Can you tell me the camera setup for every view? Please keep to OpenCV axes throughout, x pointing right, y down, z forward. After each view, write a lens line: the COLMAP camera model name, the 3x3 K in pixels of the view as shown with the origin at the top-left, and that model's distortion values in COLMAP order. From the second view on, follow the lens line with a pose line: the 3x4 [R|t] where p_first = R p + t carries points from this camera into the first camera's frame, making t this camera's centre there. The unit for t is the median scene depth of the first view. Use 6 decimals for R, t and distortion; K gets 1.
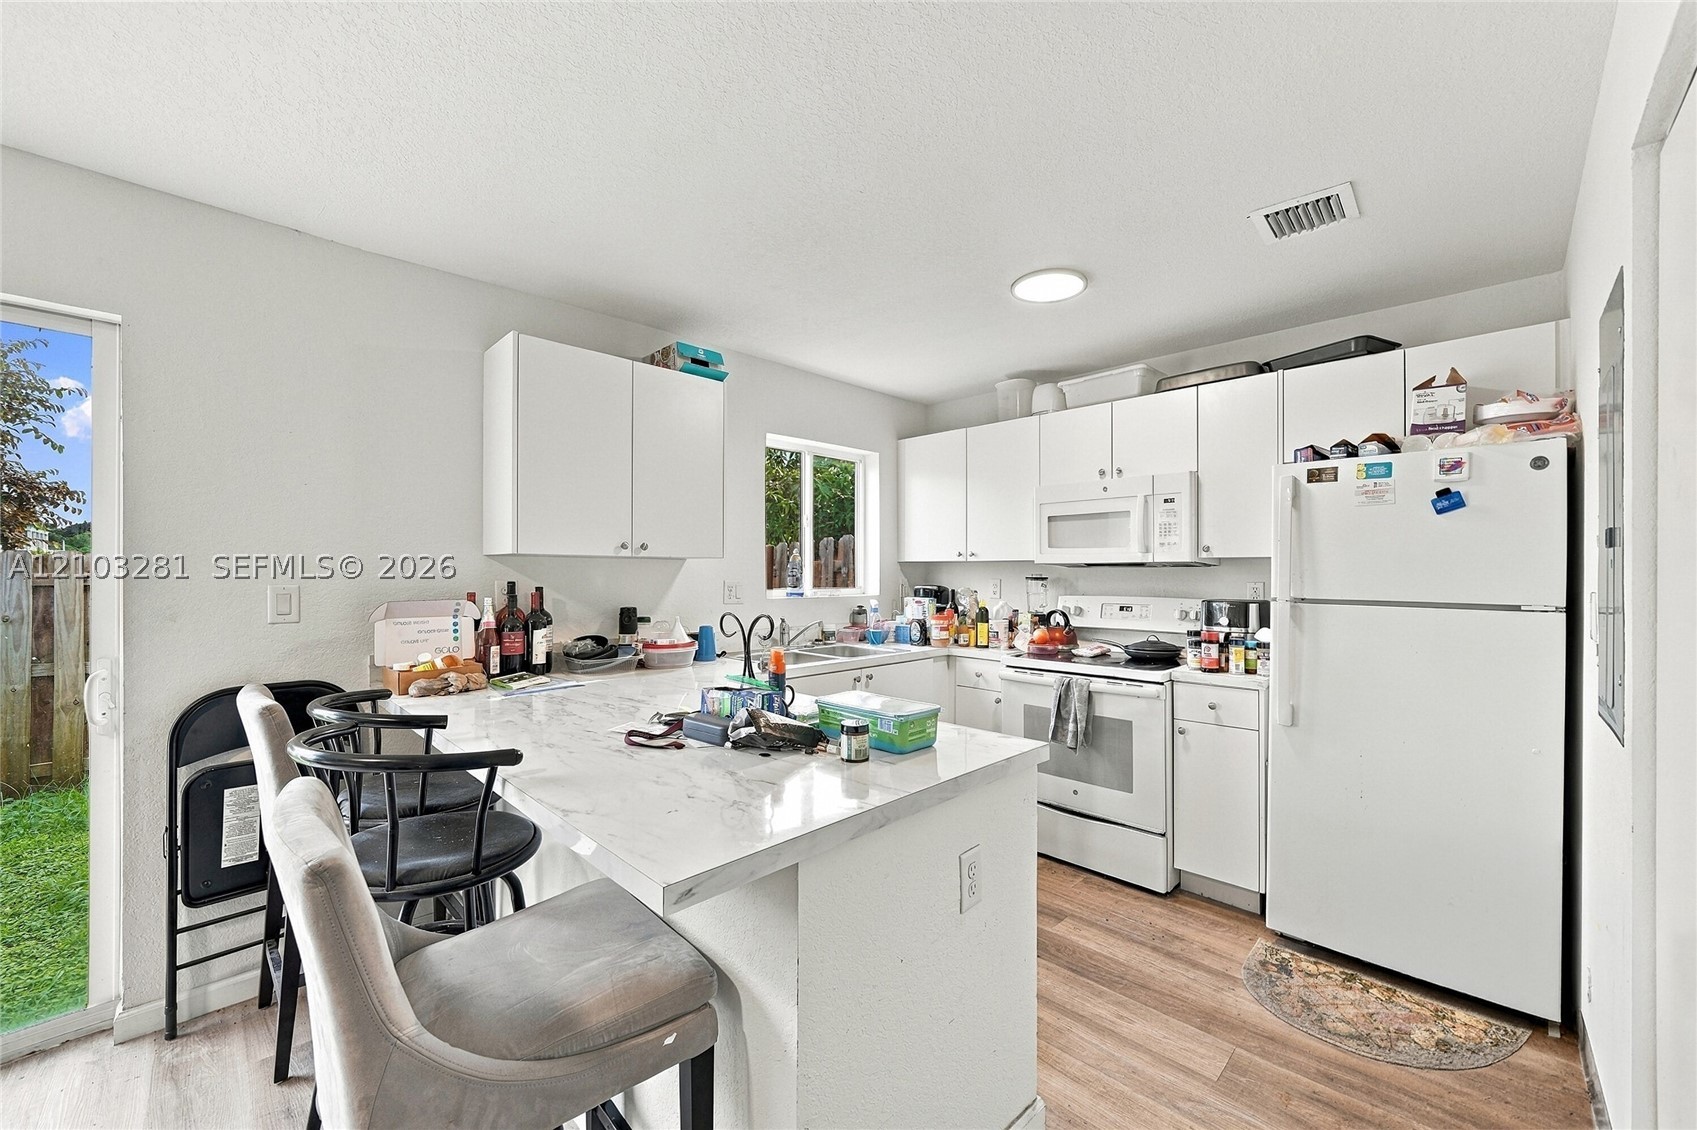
lens RADIAL K [[660.8, 0, 853.8], [0, 660.8, 571.6], [0, 0, 1]] dist [-0.007041, 0.002092]
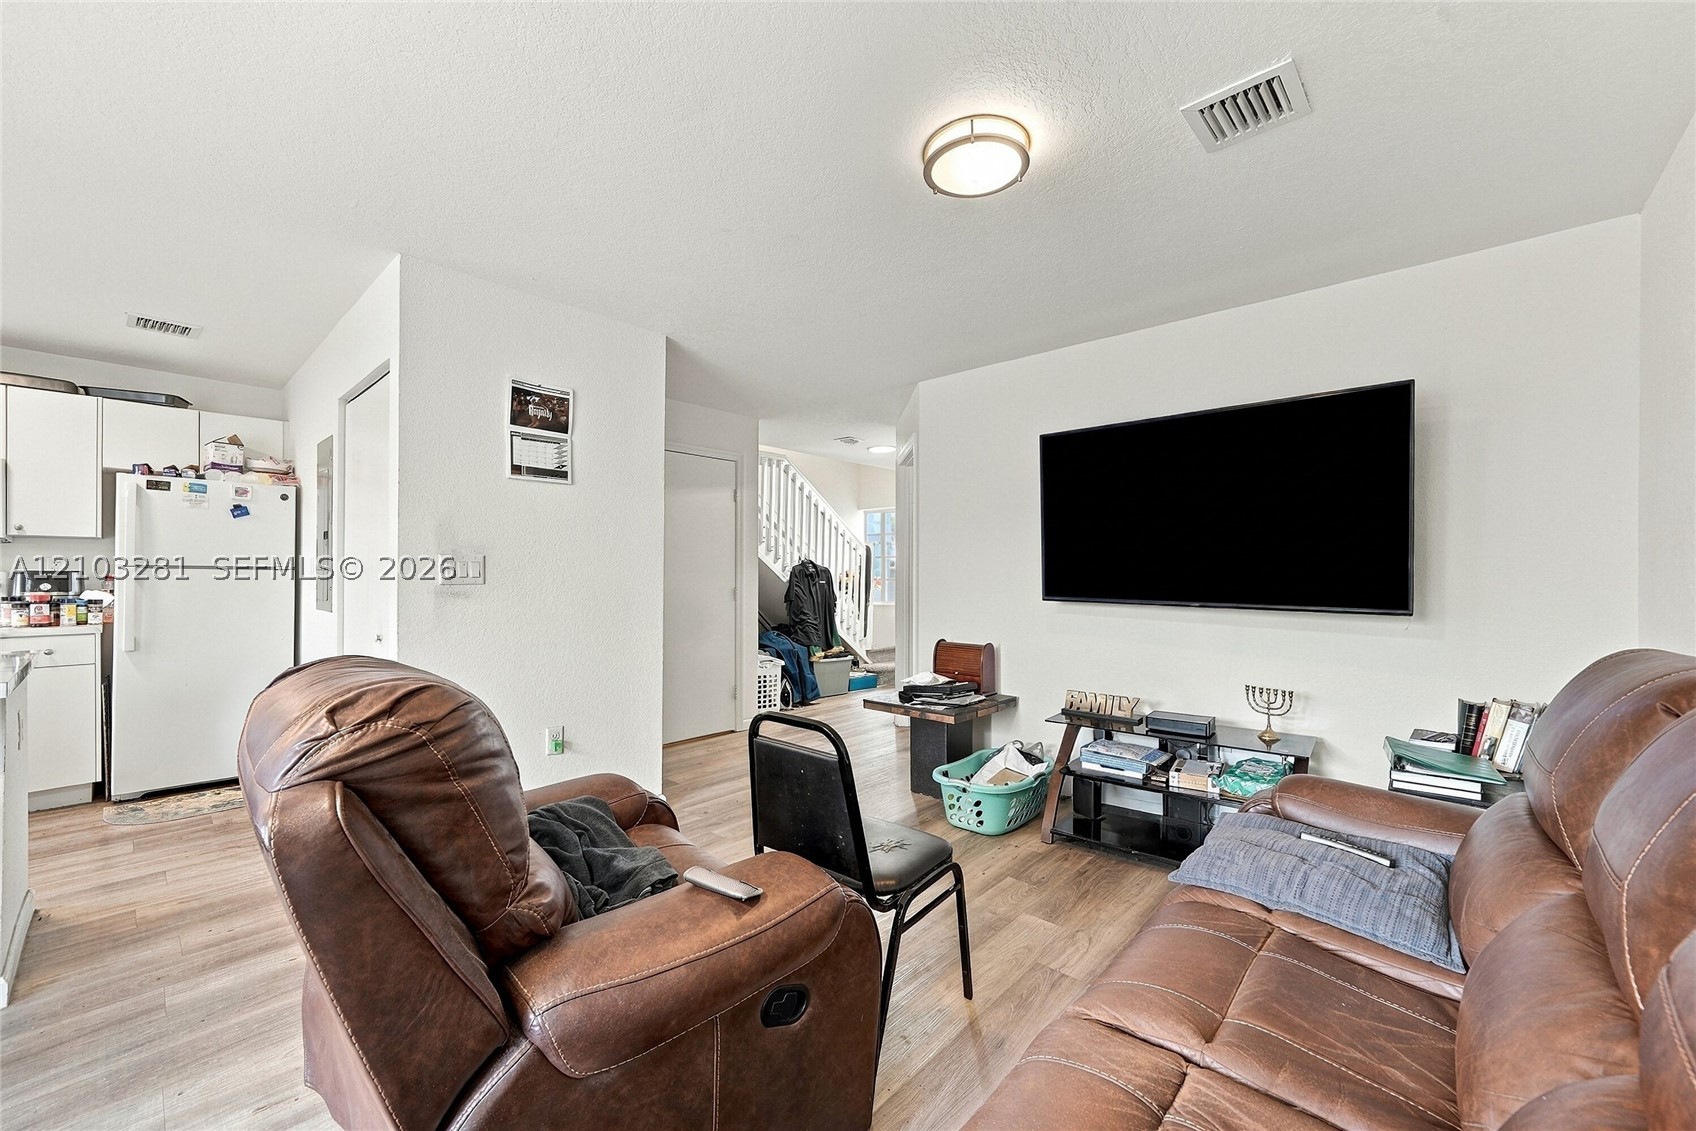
lens RADIAL K [[660.4, 0, 837.3], [0, 660.4, 570.6], [0, 0, 1]] dist [-0.007041, 0.002092]
pose [[-0.036210, 0.000251, 0.999344, -0.828895], [-0.002128, 0.999998, -0.000328, 0.047480], [-0.999342, -0.002139, -0.036209, -0.503590]]
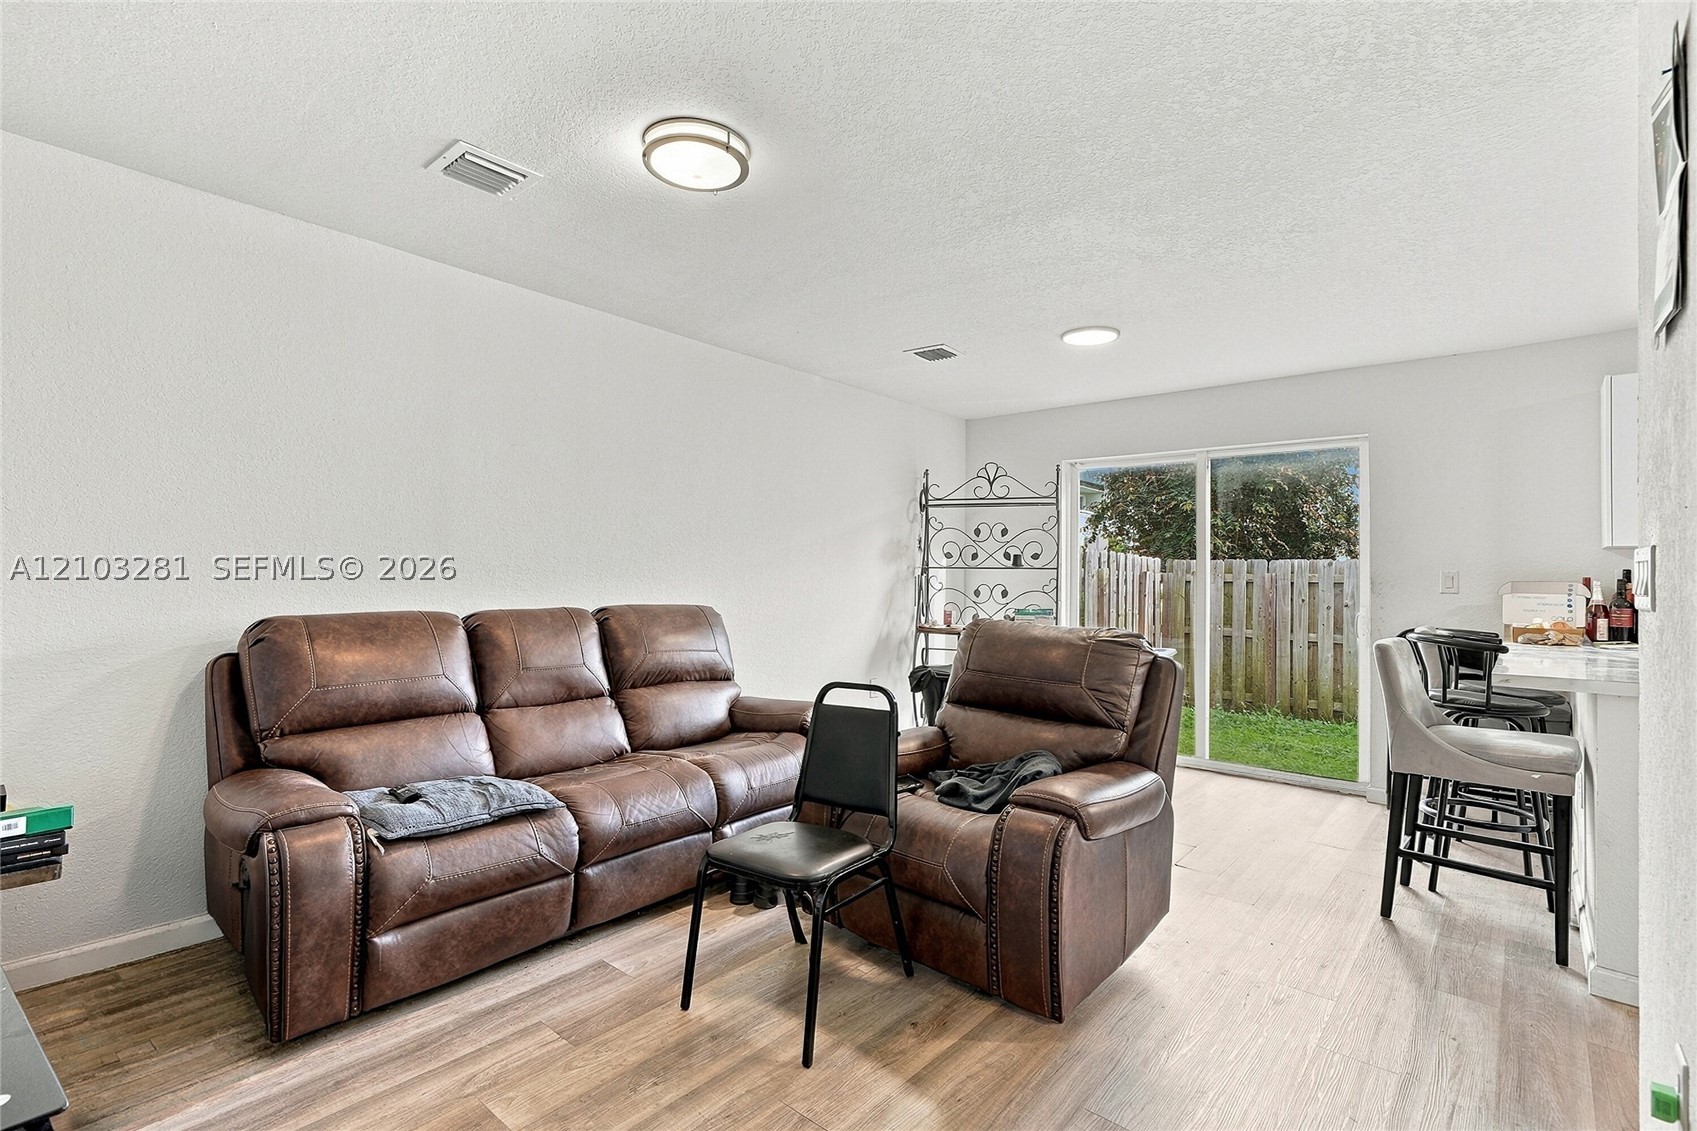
lens RADIAL K [[777.9, 0, 861.3], [0, 777.9, 561.2], [0, 0, 1]] dist [0.010181, 0.002041]
pose [[0.081609, -0.020232, -0.996459, 0.840096], [-0.011364, 0.999710, -0.021228, 0.049048], [0.996600, 0.013057, 0.081355, -0.542465]]
